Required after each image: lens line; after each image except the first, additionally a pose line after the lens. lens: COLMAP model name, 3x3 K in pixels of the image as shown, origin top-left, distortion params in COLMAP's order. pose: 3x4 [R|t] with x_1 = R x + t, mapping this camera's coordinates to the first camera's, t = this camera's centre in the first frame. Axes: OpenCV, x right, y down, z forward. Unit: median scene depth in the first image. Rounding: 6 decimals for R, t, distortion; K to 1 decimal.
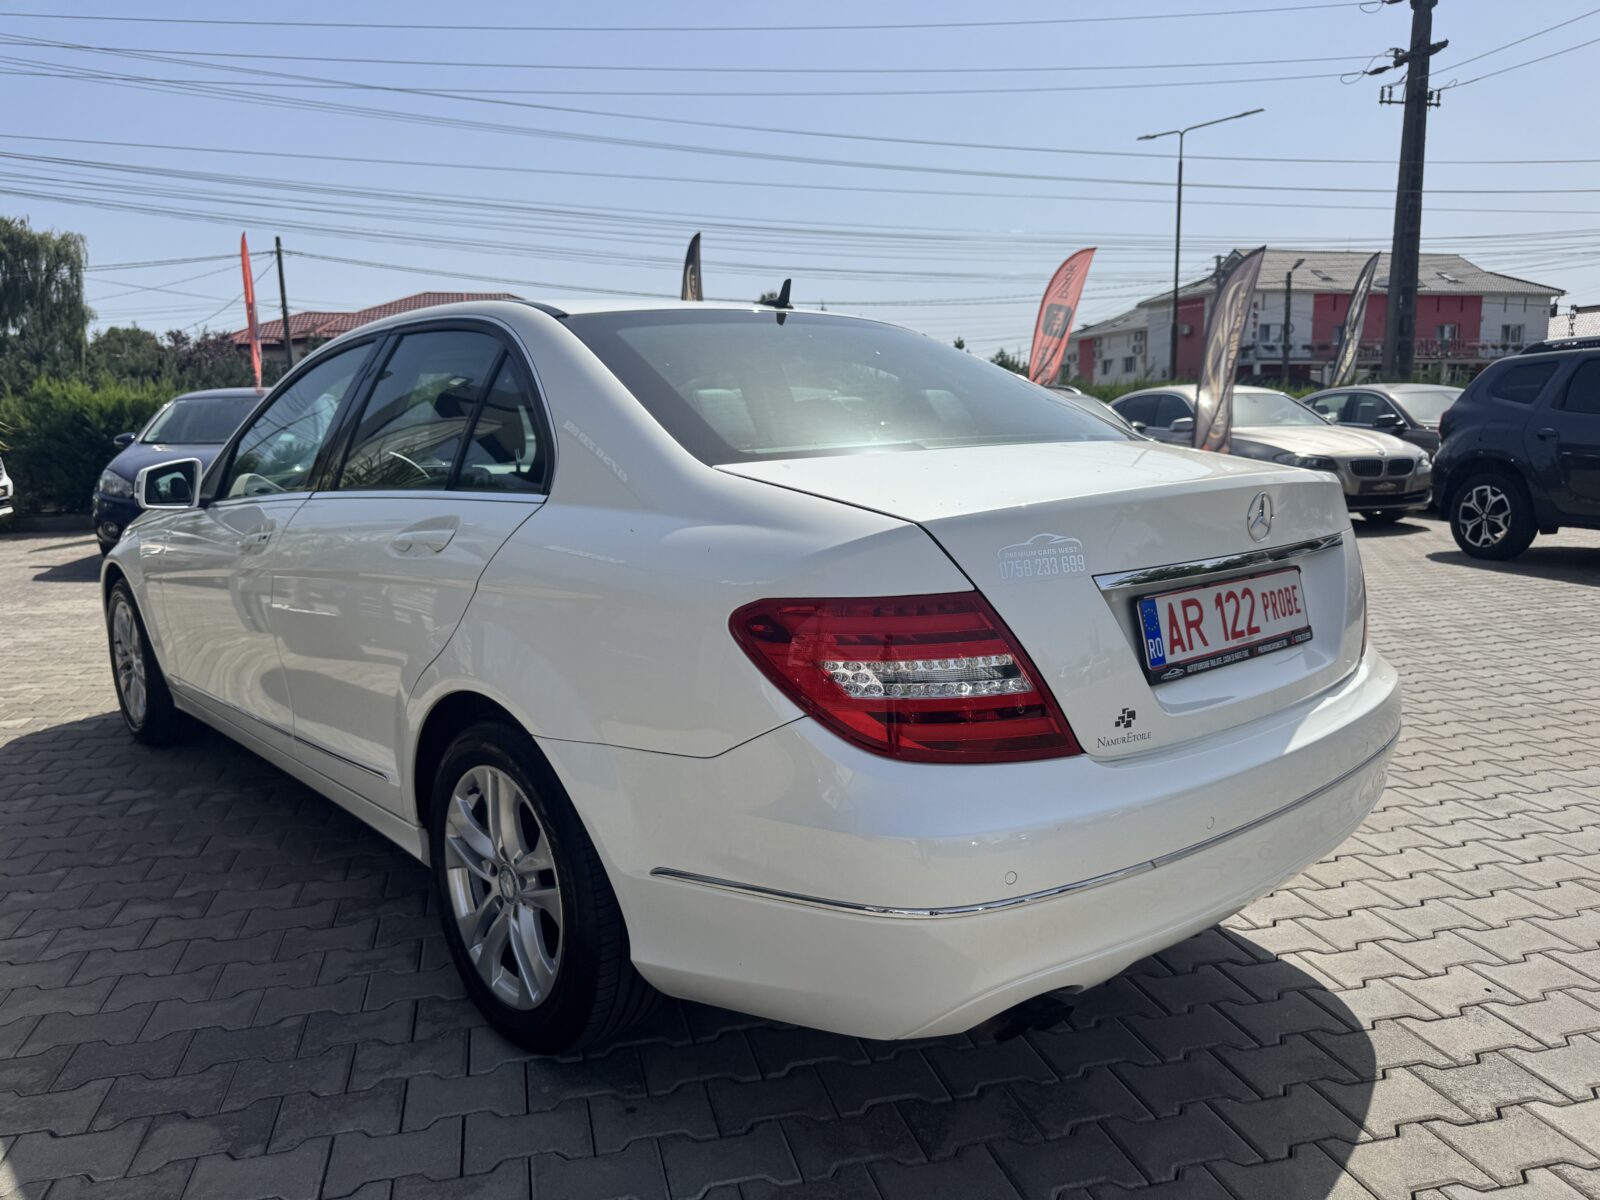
lens RADIAL K [[1145.0, 0, 794.7], [0, 1145.0, 606.5], [0, 0, 1]] dist [-0.003661, -0.003746]
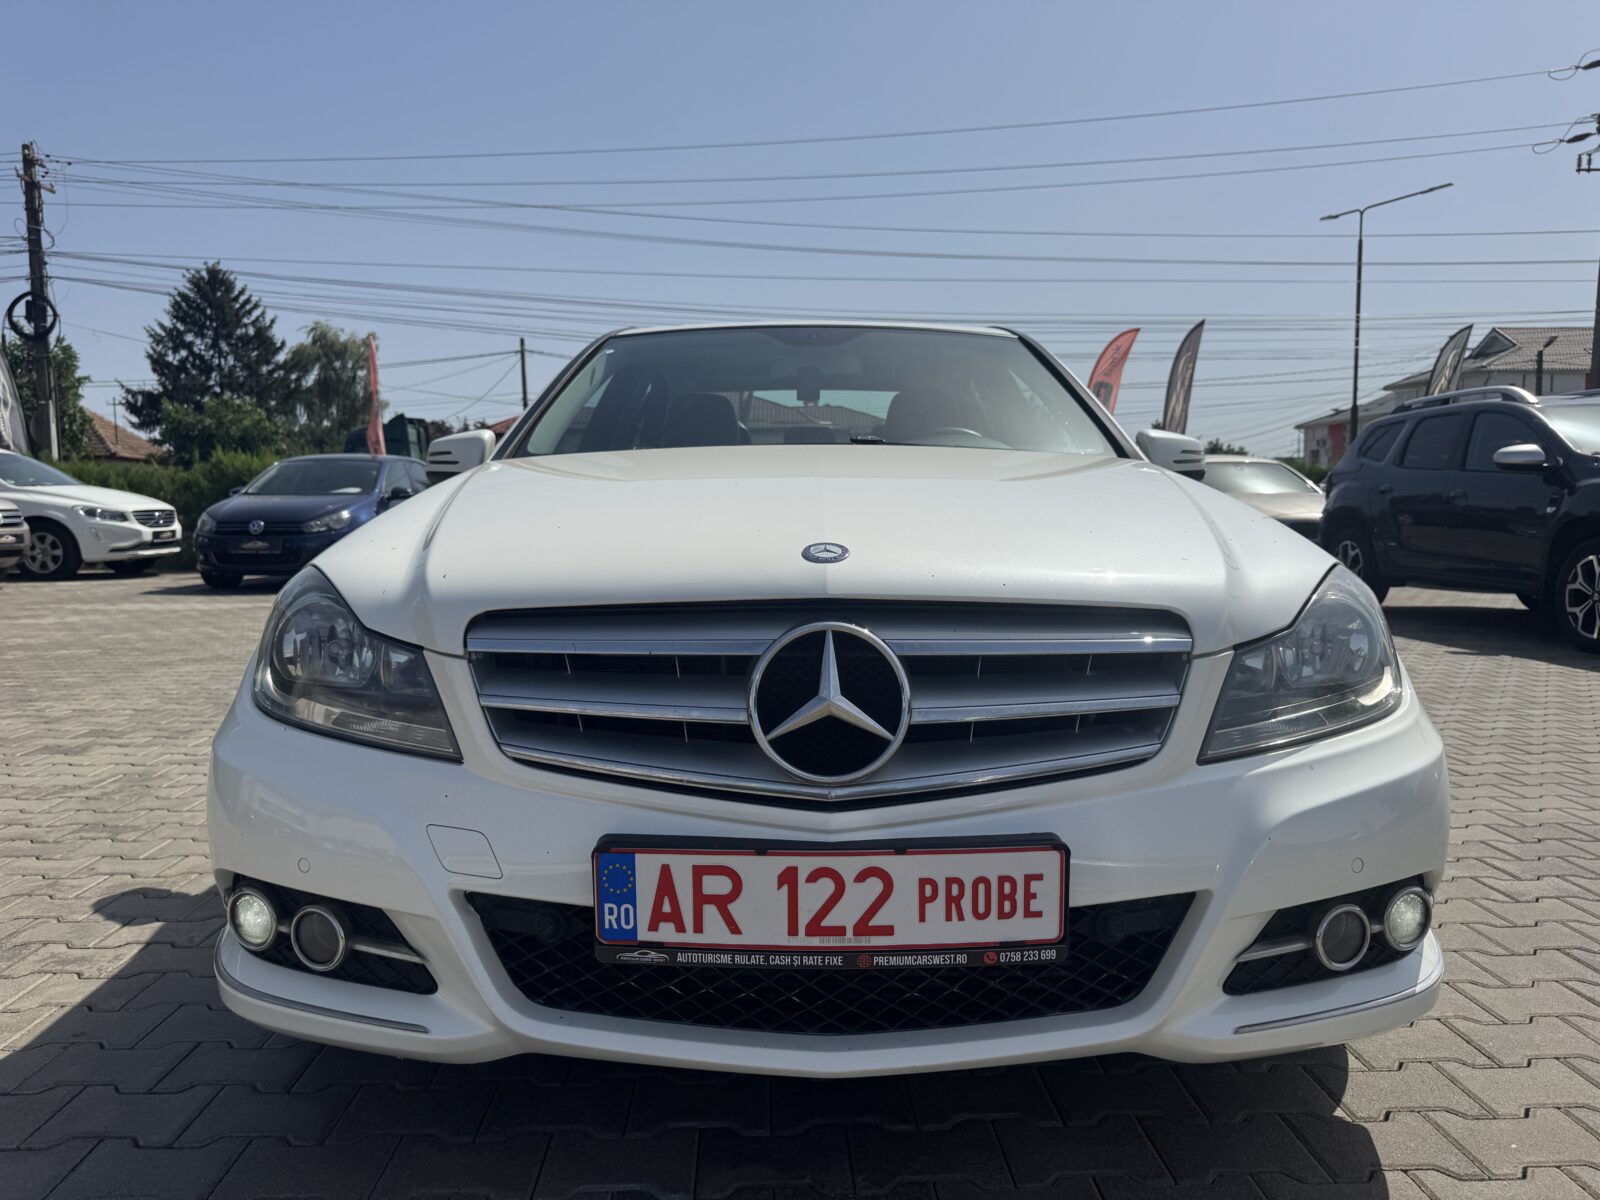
lens RADIAL K [[1145.0, 0, 794.7], [0, 1145.0, 606.5], [0, 0, 1]] dist [-0.003661, -0.003746]
pose [[0.974488, 0.028497, -0.222622, 0.100079], [-0.045410, 0.996426, -0.071227, 0.014109], [0.219797, 0.079519, 0.972299, -0.030723]]
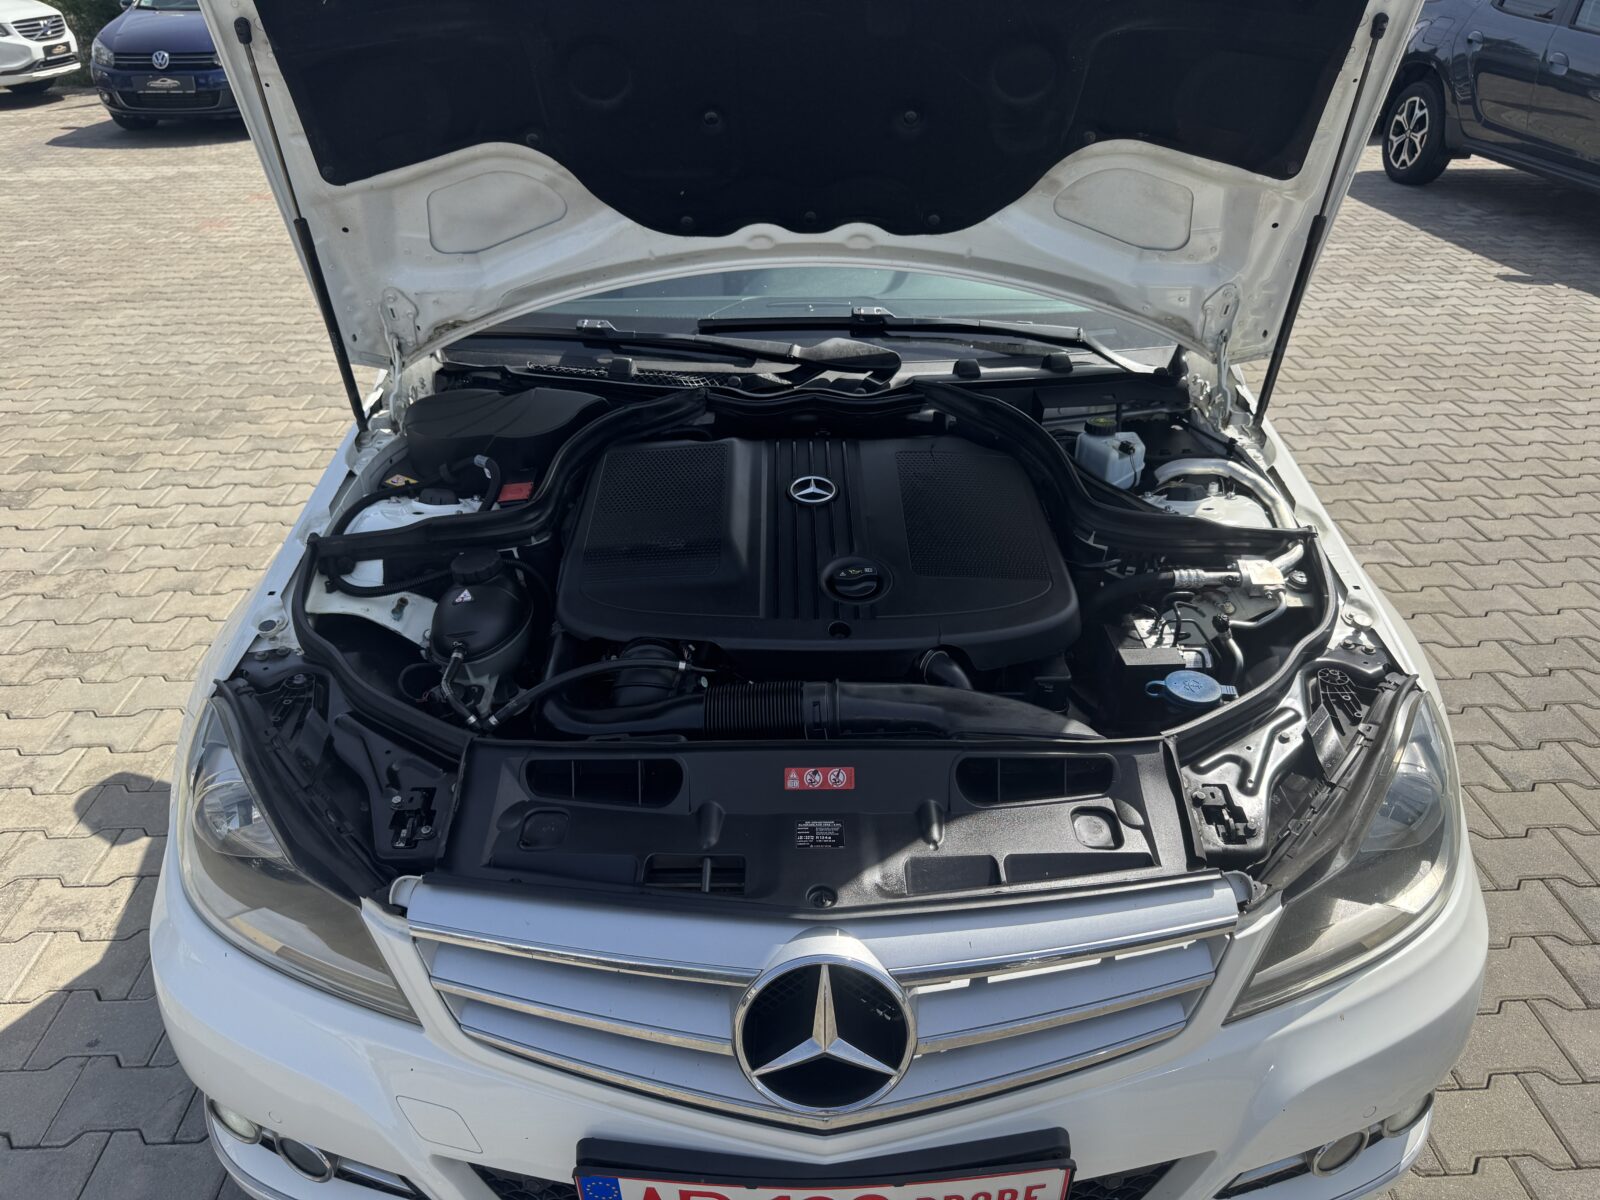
lens RADIAL K [[1145.0, 0, 794.7], [0, 1145.0, 606.5], [0, 0, 1]] dist [-0.003661, -0.003746]
pose [[0.976424, 0.115394, -0.182429, 0.096263], [-0.040792, 0.928533, 0.369001, -0.012823], [0.211972, -0.352860, 0.911349, -0.018548]]
